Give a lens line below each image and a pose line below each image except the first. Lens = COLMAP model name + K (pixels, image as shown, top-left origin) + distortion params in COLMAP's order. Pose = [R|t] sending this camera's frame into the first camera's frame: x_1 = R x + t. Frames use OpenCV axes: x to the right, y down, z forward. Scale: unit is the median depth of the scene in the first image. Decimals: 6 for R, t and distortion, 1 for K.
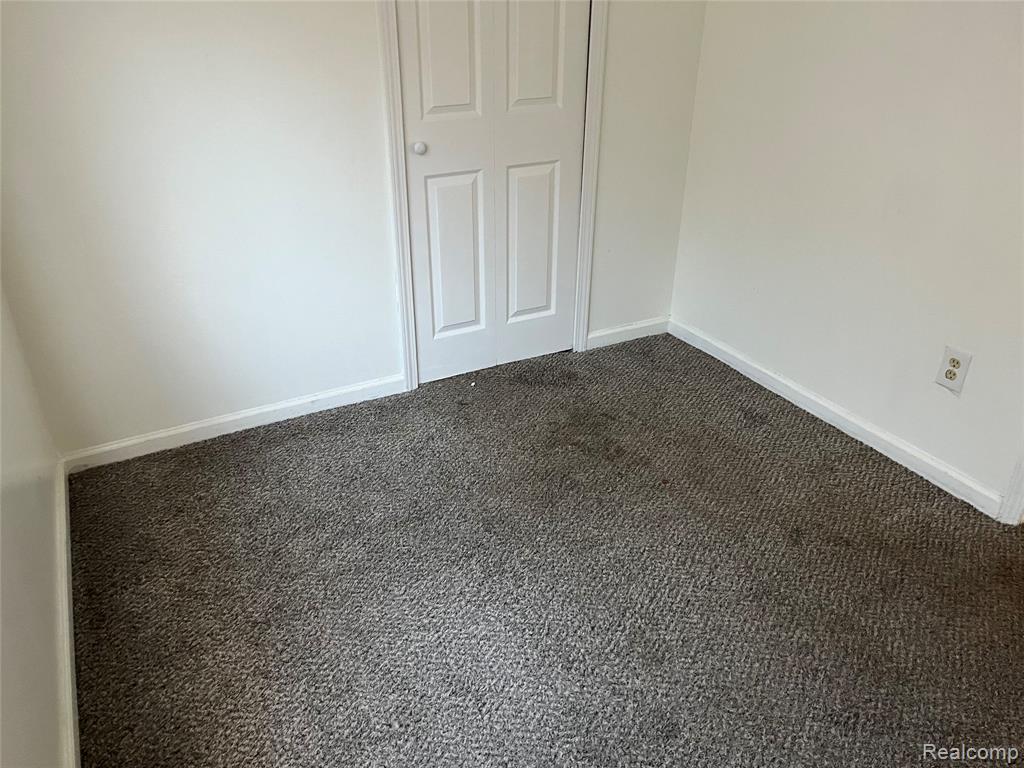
lens RADIAL K [[778.7, 0, 507.1], [0, 778.7, 390.3], [0, 0, 1]] dist [0.083804, -0.115655]
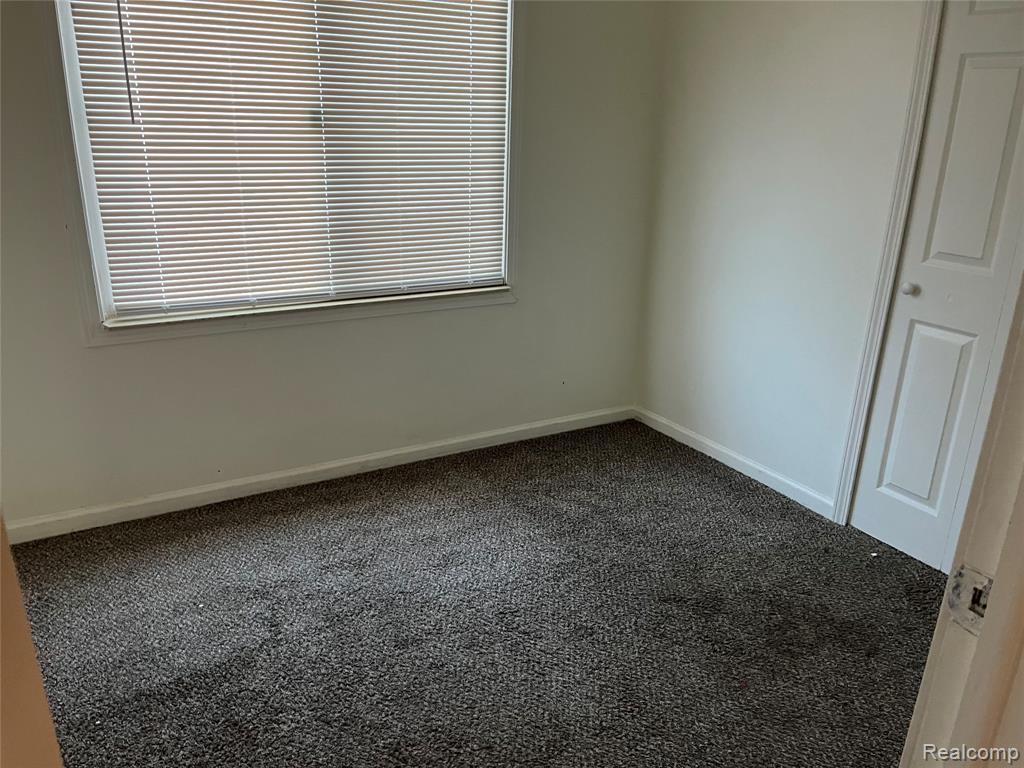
lens RADIAL K [[778.7, 0, 507.1], [0, 778.7, 390.3], [0, 0, 1]] dist [0.083804, -0.115655]
pose [[0.022808, 0.332930, -0.942676, 0.806514], [-0.490805, 0.825199, 0.279565, -0.229584], [0.870971, 0.456294, 0.182225, 0.445389]]
